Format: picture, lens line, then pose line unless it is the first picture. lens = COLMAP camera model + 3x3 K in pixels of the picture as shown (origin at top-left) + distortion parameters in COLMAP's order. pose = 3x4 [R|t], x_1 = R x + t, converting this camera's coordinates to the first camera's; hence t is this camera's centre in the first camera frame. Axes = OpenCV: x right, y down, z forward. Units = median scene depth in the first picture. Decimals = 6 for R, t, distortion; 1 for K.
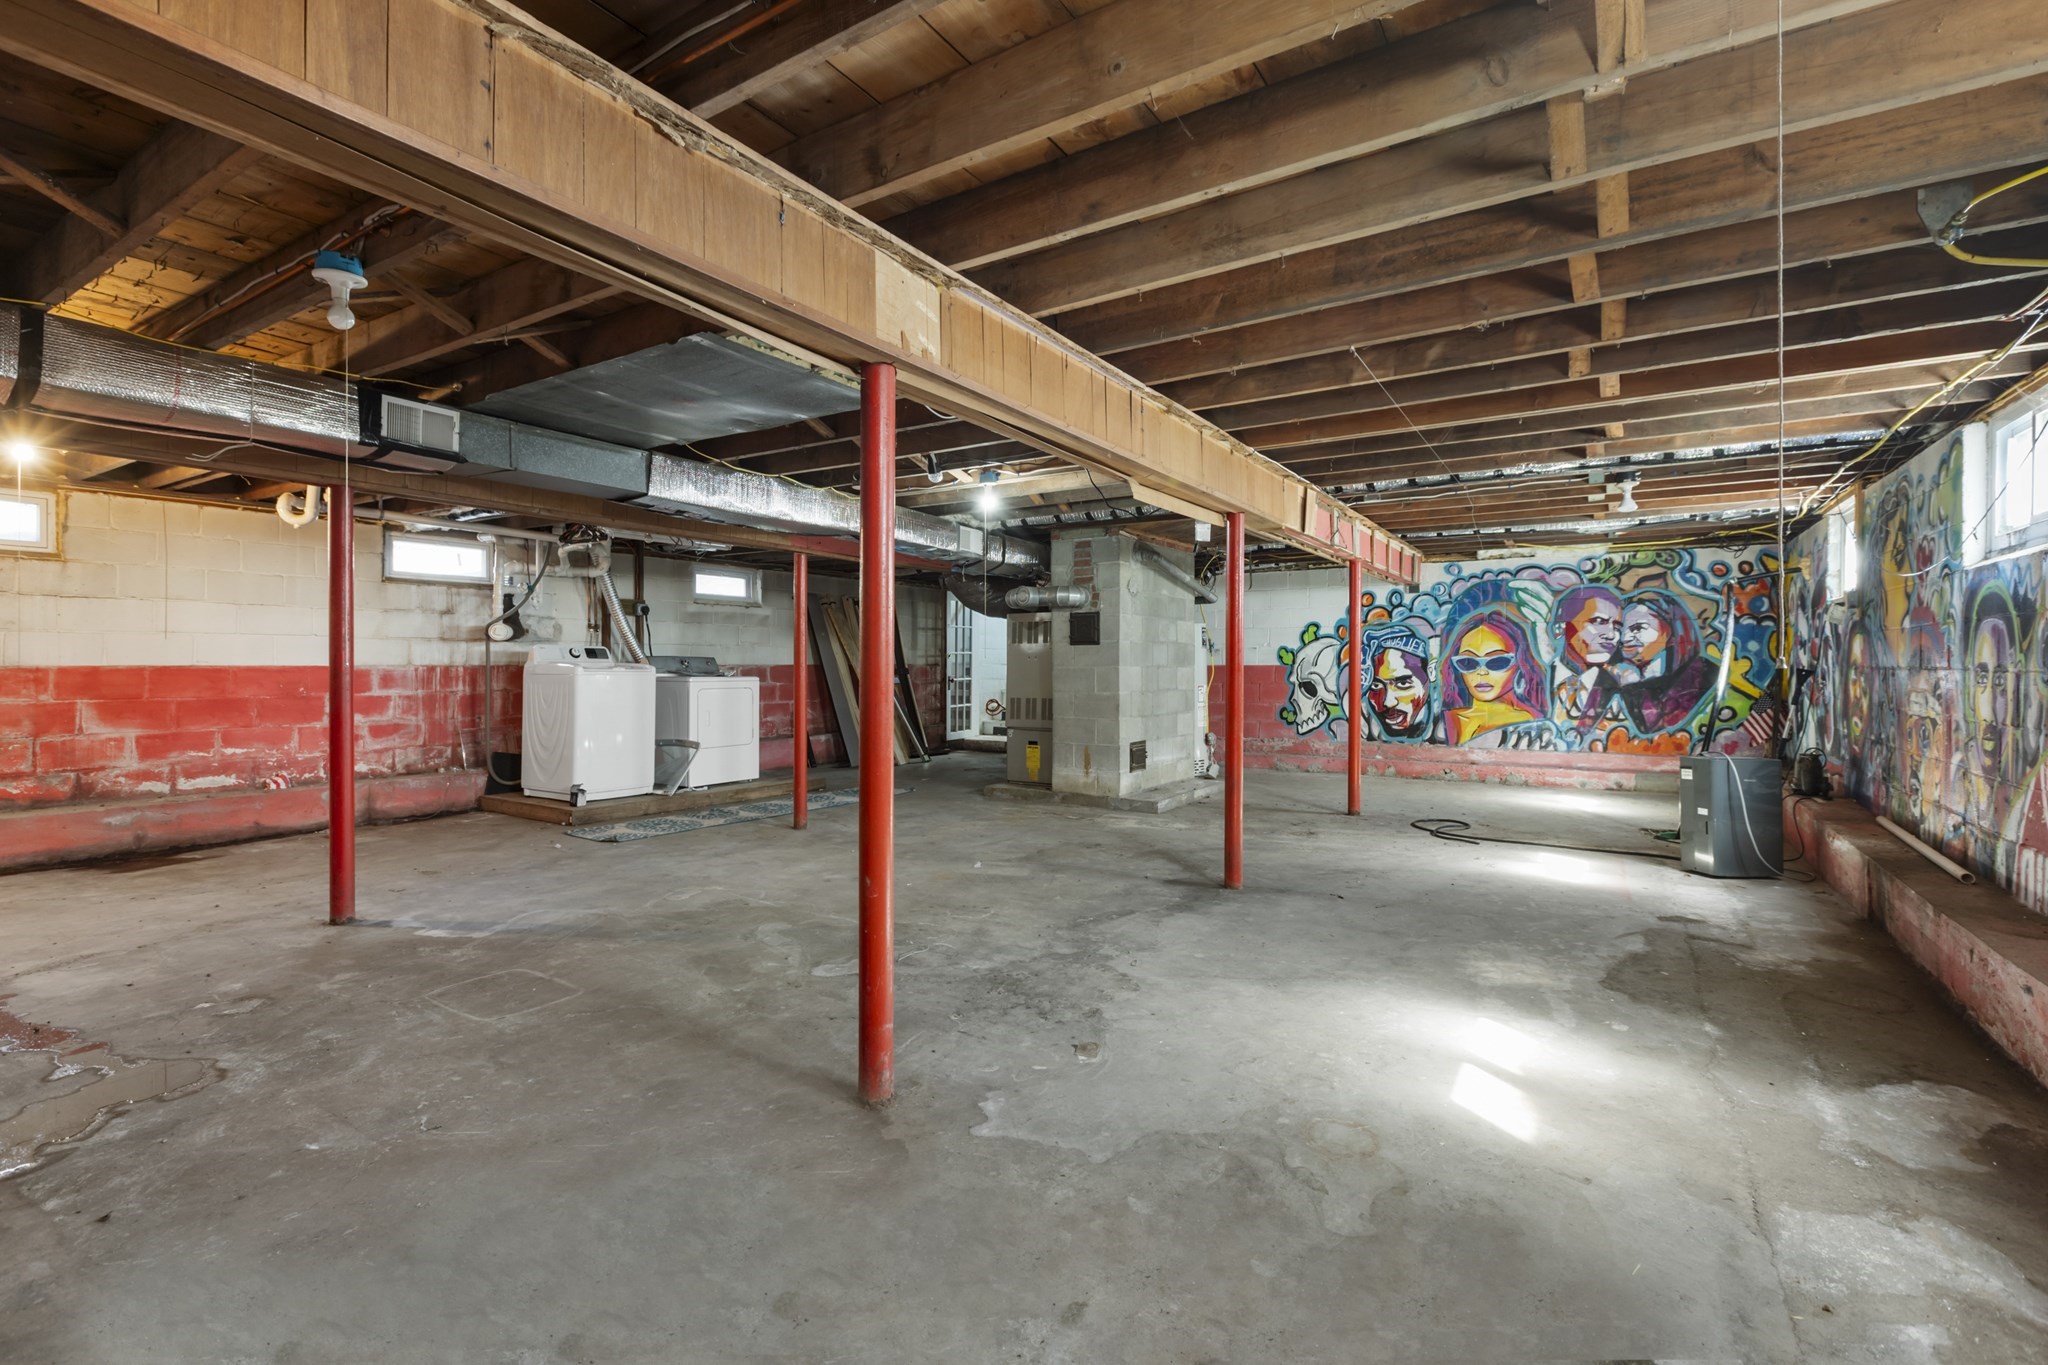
lens RADIAL K [[915.7, 0, 1018.4], [0, 915.7, 676.7], [0, 0, 1]] dist [-0.001053, 0.000201]
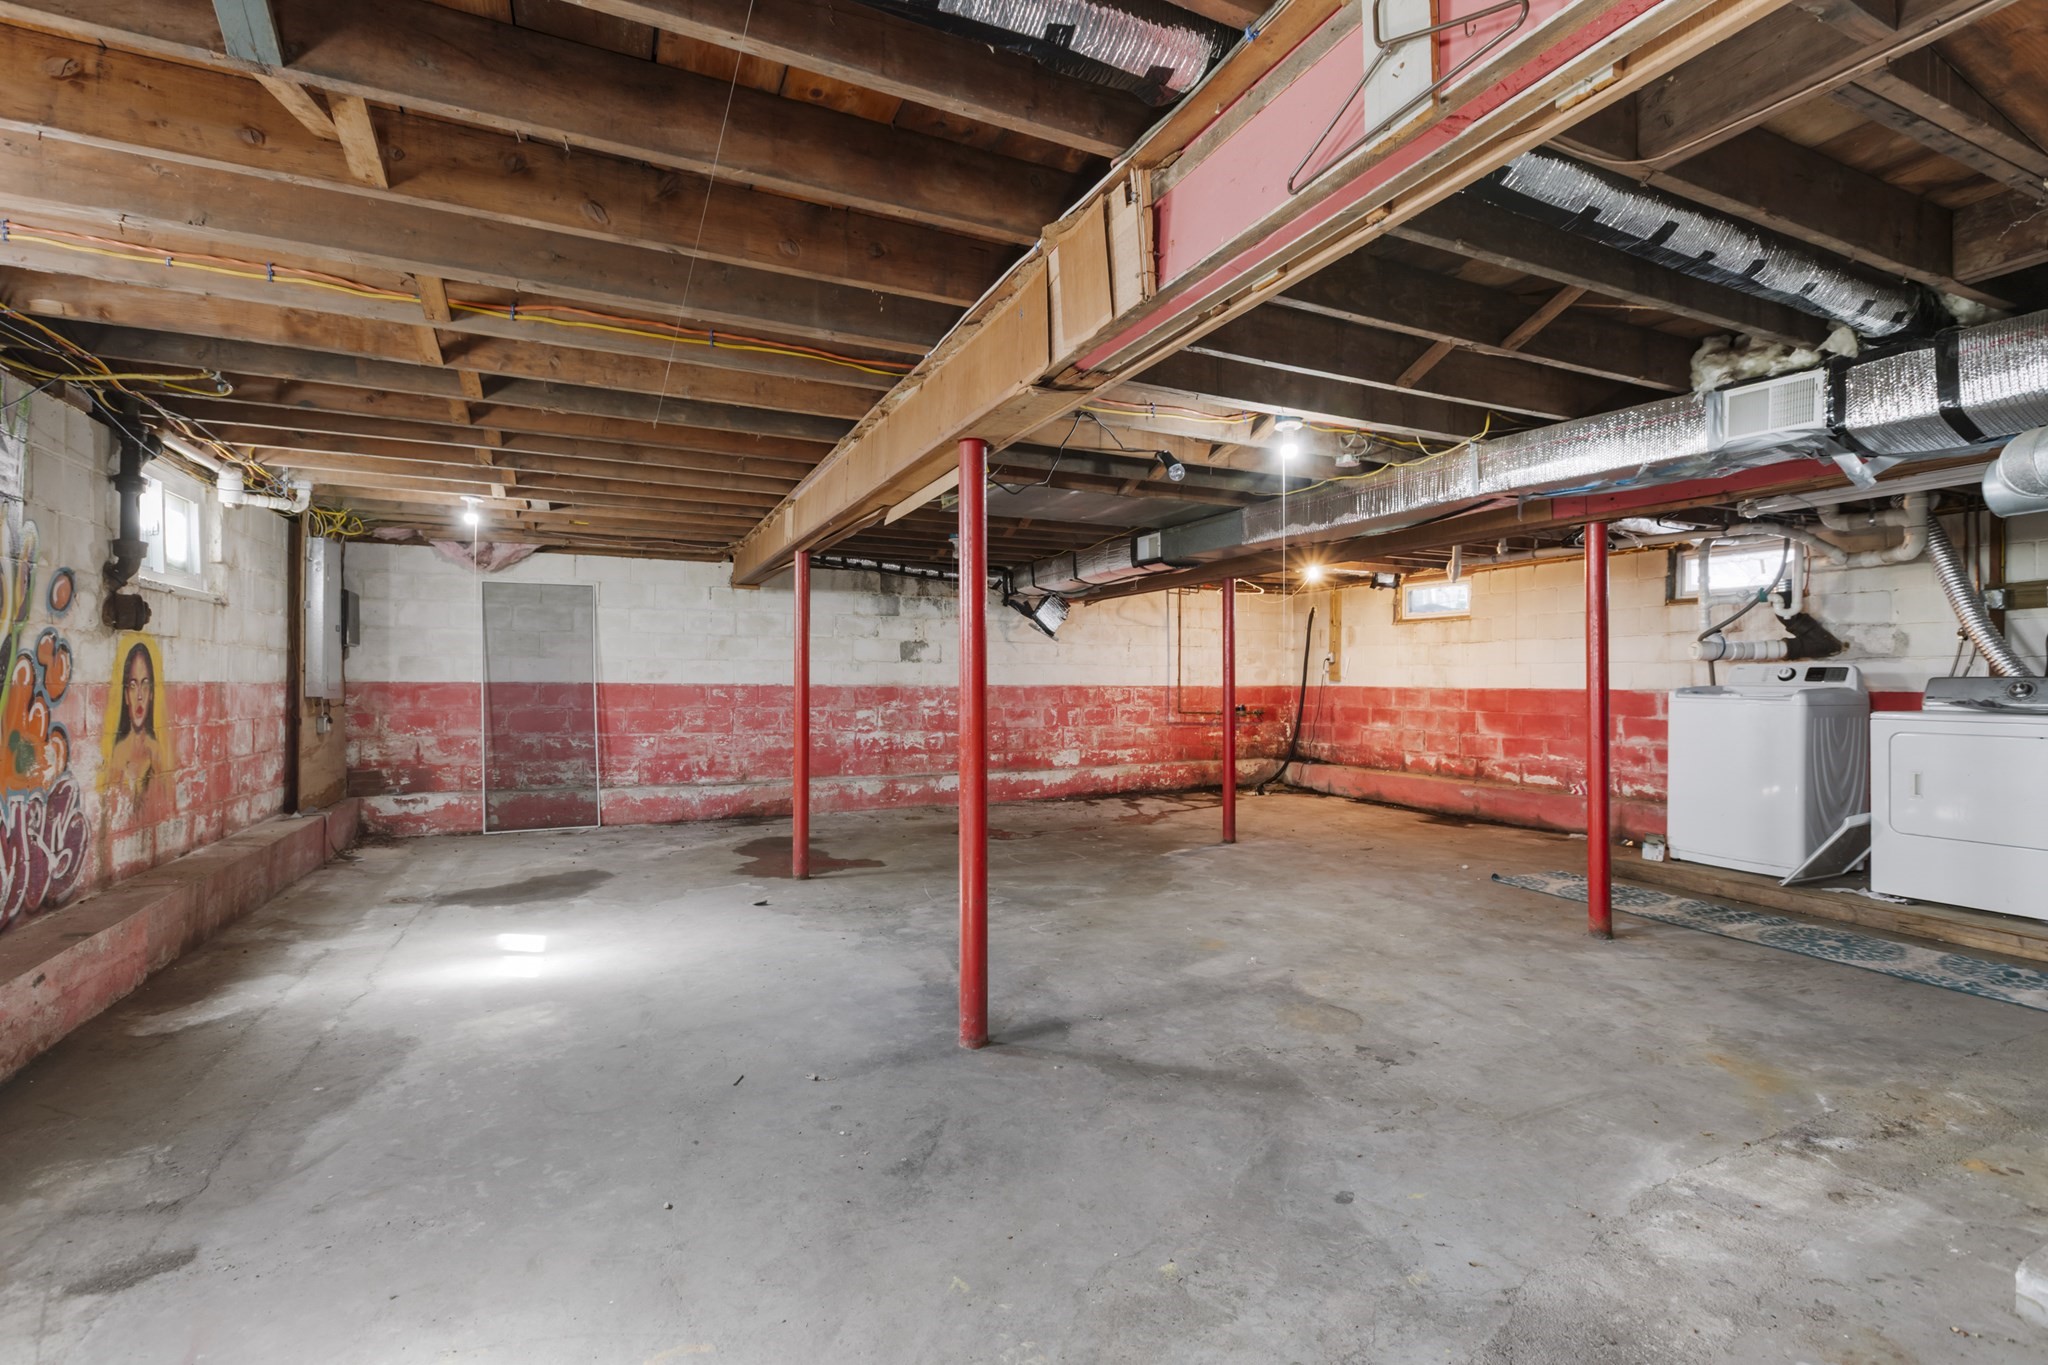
lens RADIAL K [[915.7, 0, 1018.4], [0, 915.7, 676.7], [0, 0, 1]] dist [-0.001053, 0.000201]
pose [[-0.540524, -0.010293, -0.841266, 0.653615], [-0.018420, 0.999830, -0.000399, -0.016494], [0.841127, 0.015280, -0.540622, 1.196672]]
